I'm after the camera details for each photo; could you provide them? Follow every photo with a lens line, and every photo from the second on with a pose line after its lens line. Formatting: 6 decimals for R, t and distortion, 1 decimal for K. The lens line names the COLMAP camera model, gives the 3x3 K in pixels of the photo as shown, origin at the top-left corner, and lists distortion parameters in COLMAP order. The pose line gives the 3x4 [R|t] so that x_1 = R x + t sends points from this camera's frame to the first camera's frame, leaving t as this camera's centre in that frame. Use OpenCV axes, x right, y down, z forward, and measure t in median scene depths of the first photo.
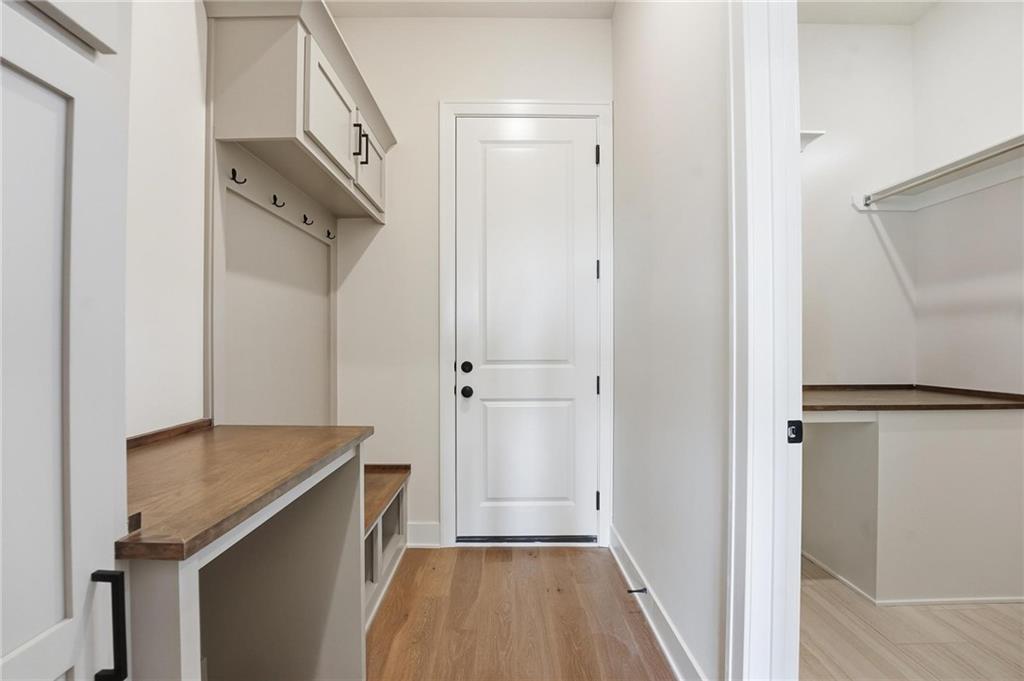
lens RADIAL K [[426.1, 0, 517.5], [0, 426.1, 337.8], [0, 0, 1]] dist [-0.002946, -0.000173]
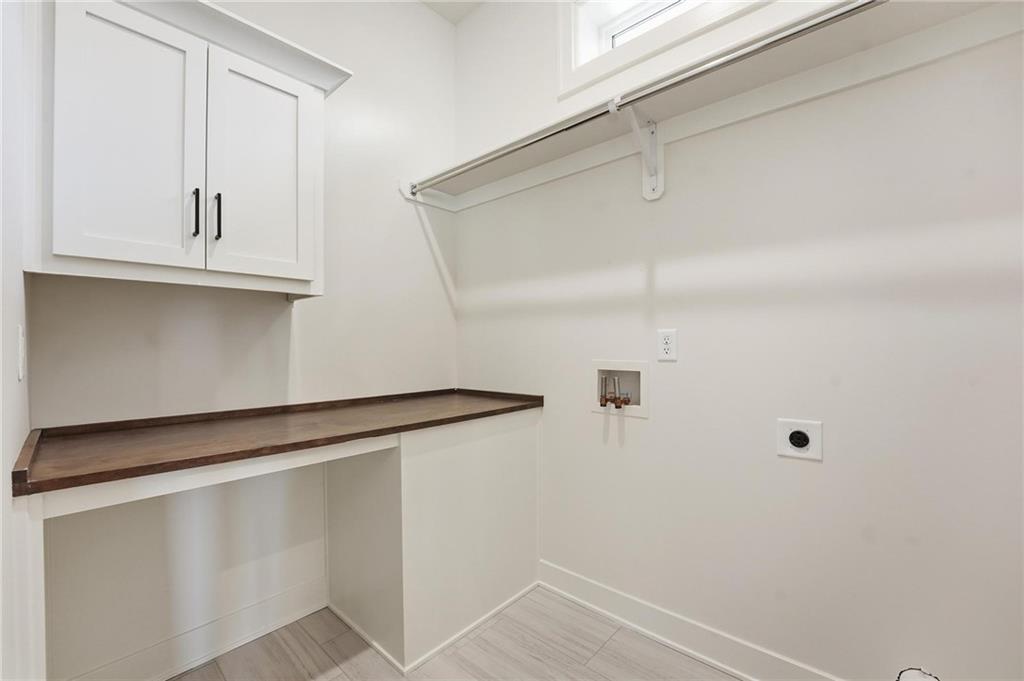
lens RADIAL K [[426.1, 0, 510.7], [0, 426.1, 344.5], [0, 0, 1]] dist [-0.002946, -0.000173]
pose [[0.692316, -0.006675, 0.721564, 0.317529], [0.008653, 0.999962, 0.000948, 0.008241], [-0.721543, 0.005587, 0.692347, 0.231732]]
